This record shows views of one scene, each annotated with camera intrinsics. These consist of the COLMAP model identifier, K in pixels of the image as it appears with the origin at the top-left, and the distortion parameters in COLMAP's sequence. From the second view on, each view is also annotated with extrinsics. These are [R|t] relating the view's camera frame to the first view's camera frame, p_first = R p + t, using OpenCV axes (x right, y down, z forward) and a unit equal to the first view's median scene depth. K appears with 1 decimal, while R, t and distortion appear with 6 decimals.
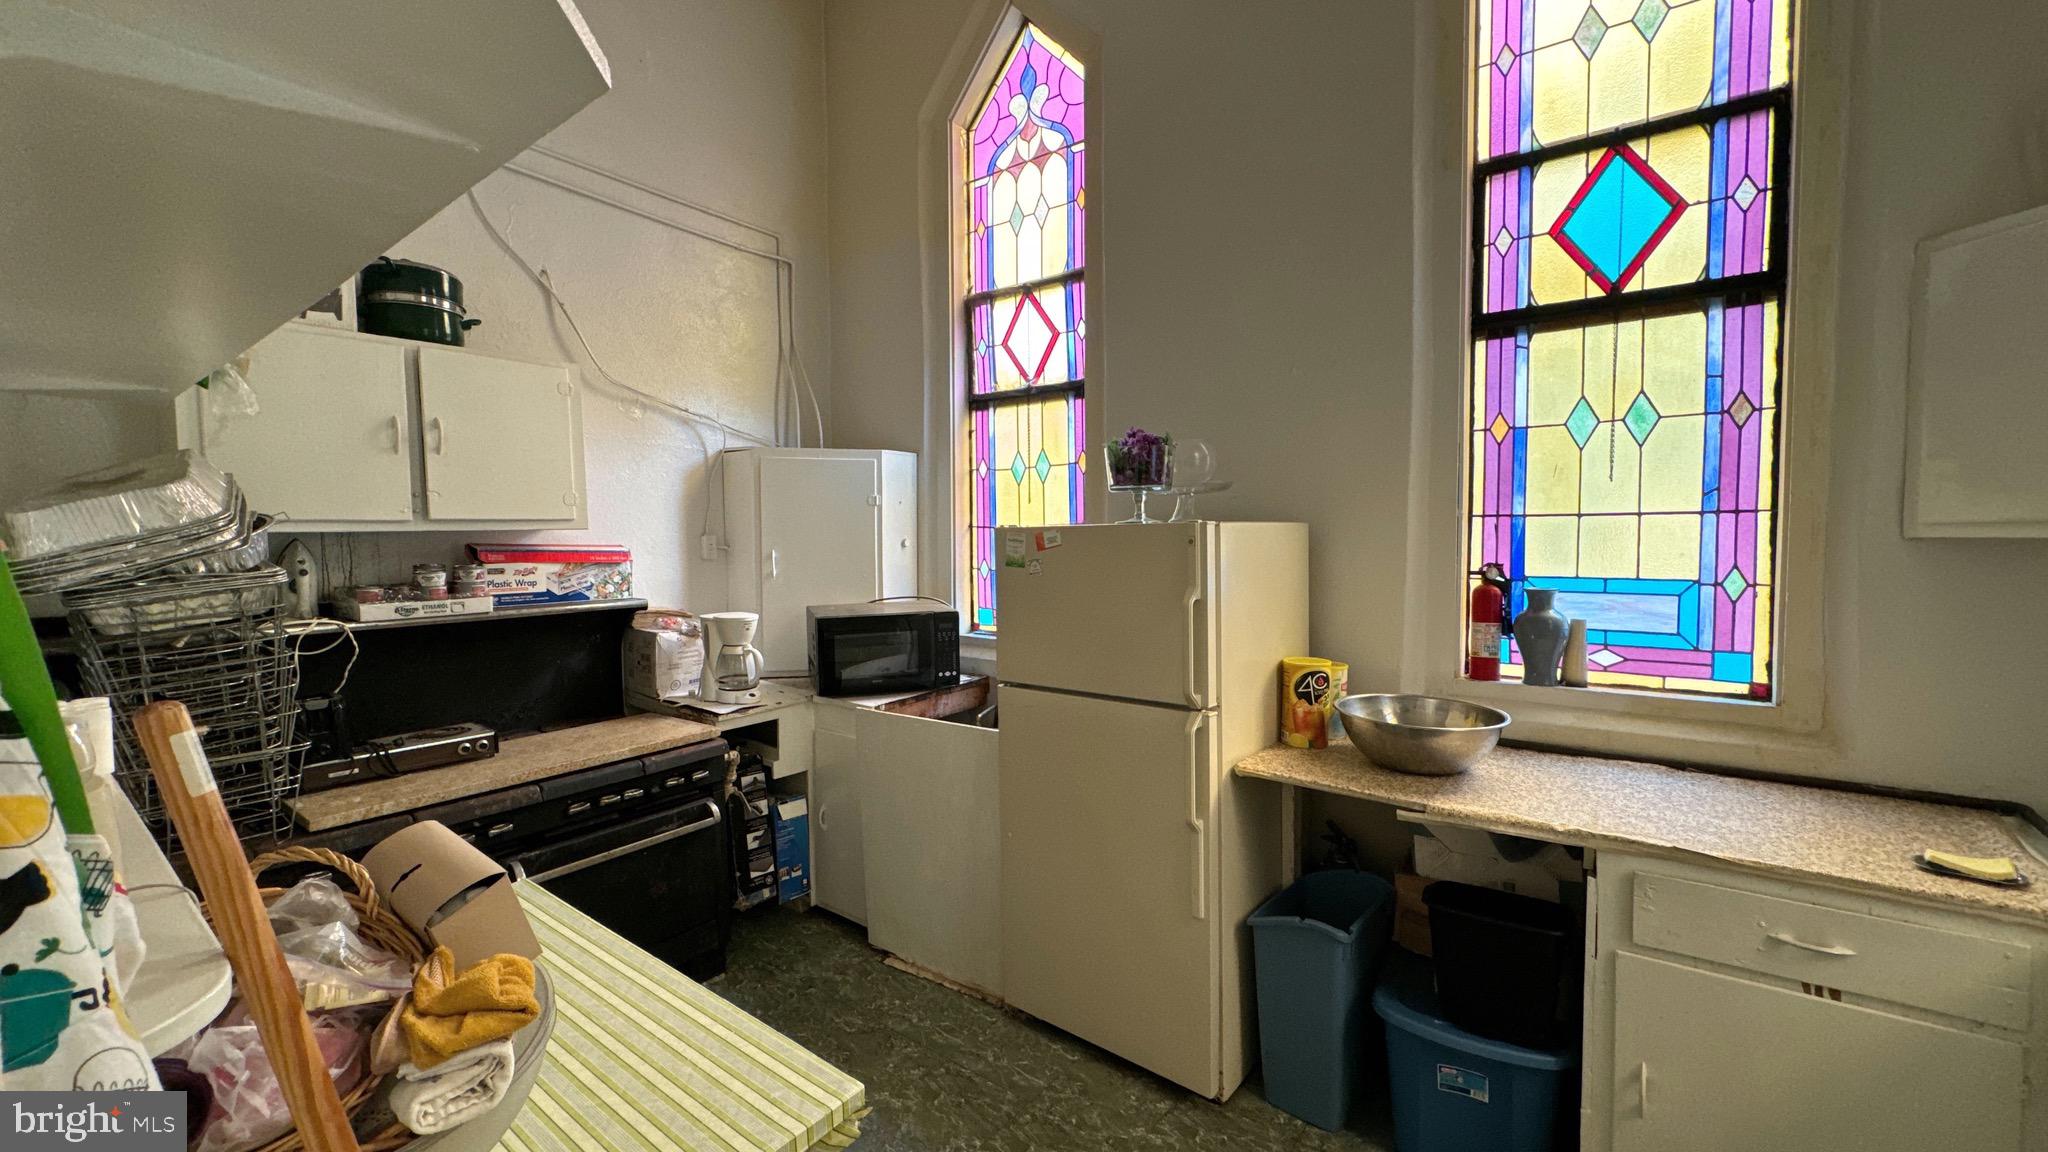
lens RADIAL K [[814.9, 0, 1024.0], [0, 814.9, 576.0], [0, 0, 1]] dist [-0.000317, 0.000905]
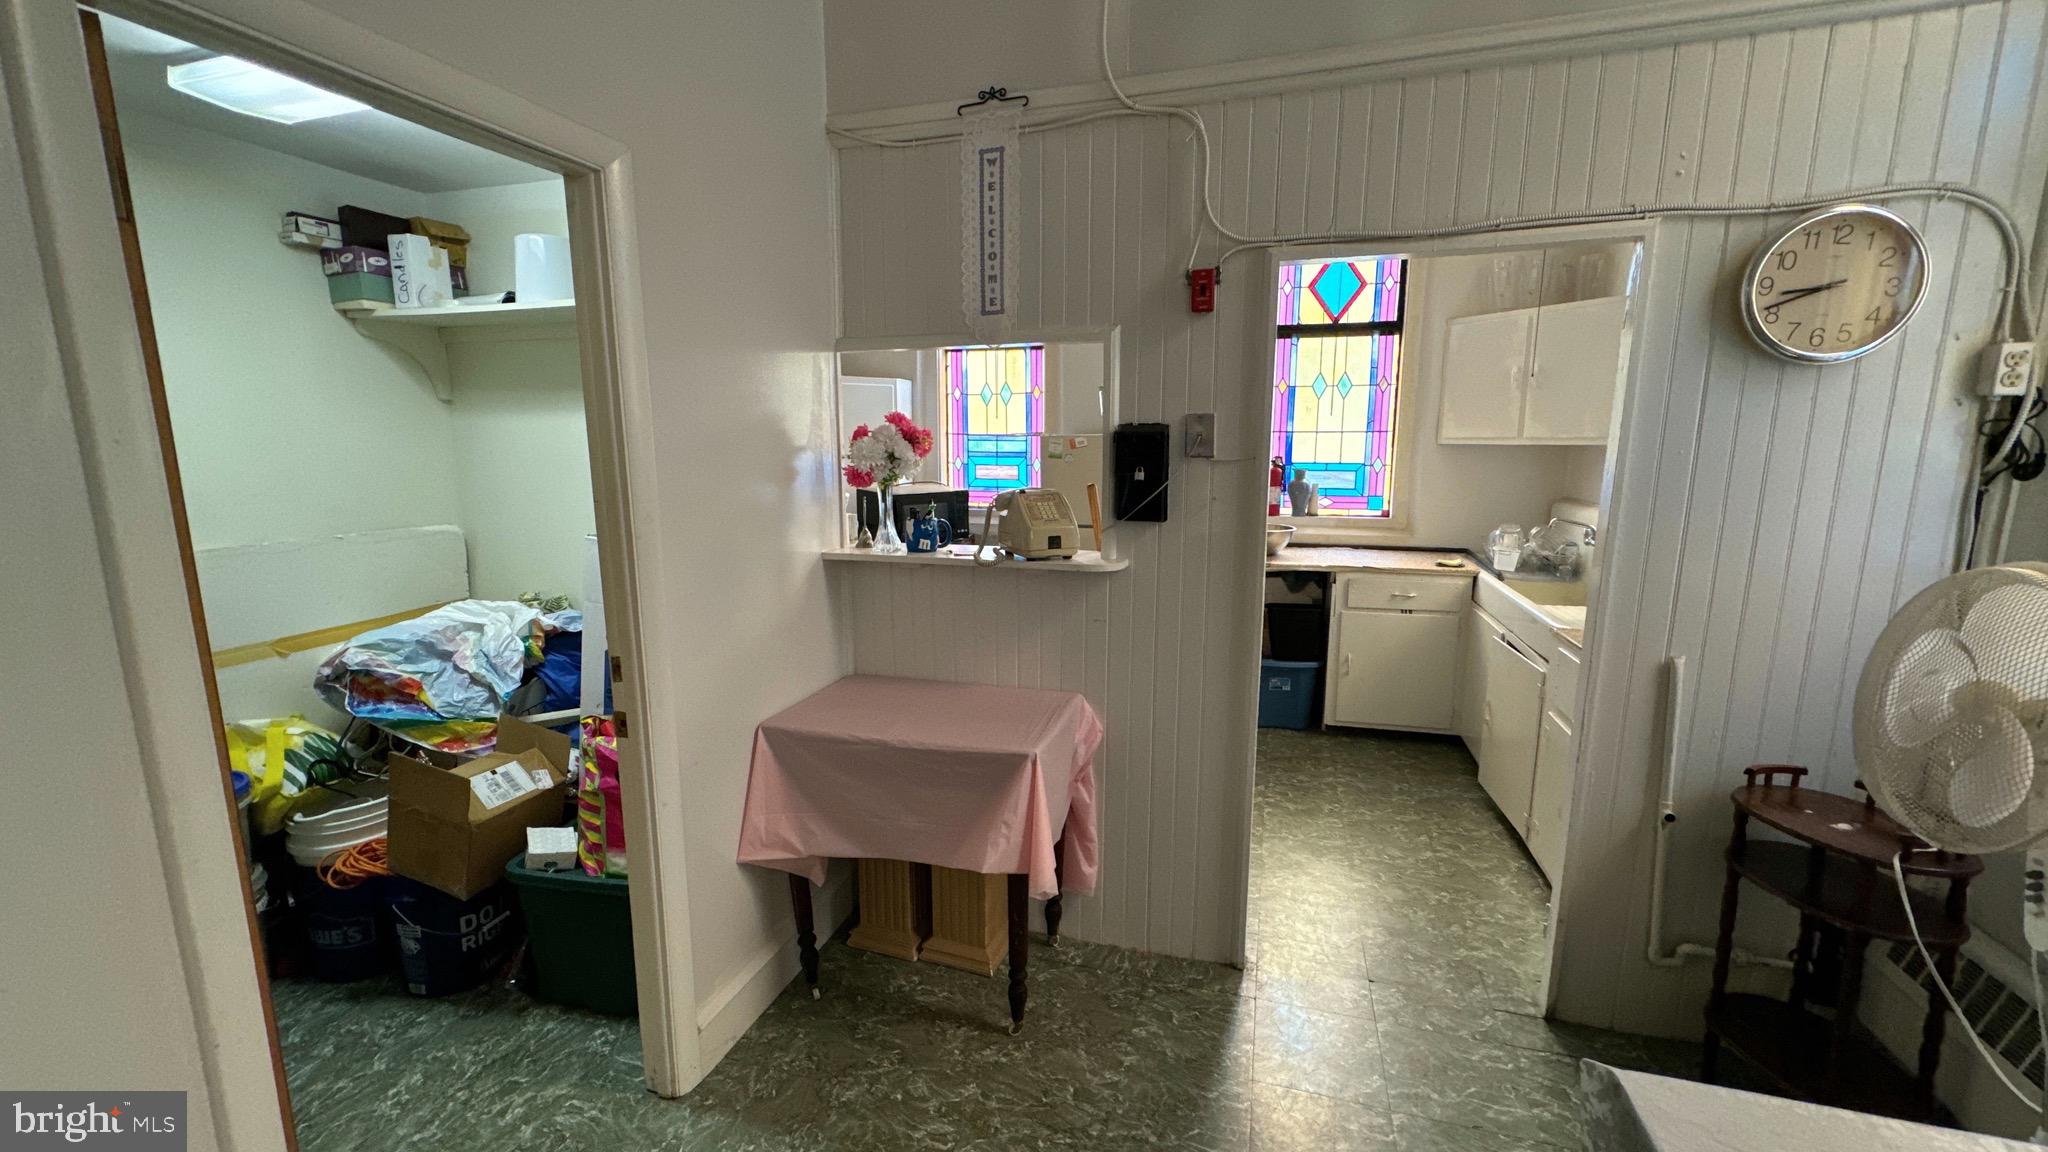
lens RADIAL K [[814.9, 0, 1024.0], [0, 814.9, 576.0], [0, 0, 1]] dist [-0.000317, 0.000905]
pose [[0.935528, -0.051212, 0.349521, -0.759123], [0.010895, 0.993148, 0.116355, 0.038748], [-0.353084, -0.105046, 0.929676, -0.695699]]
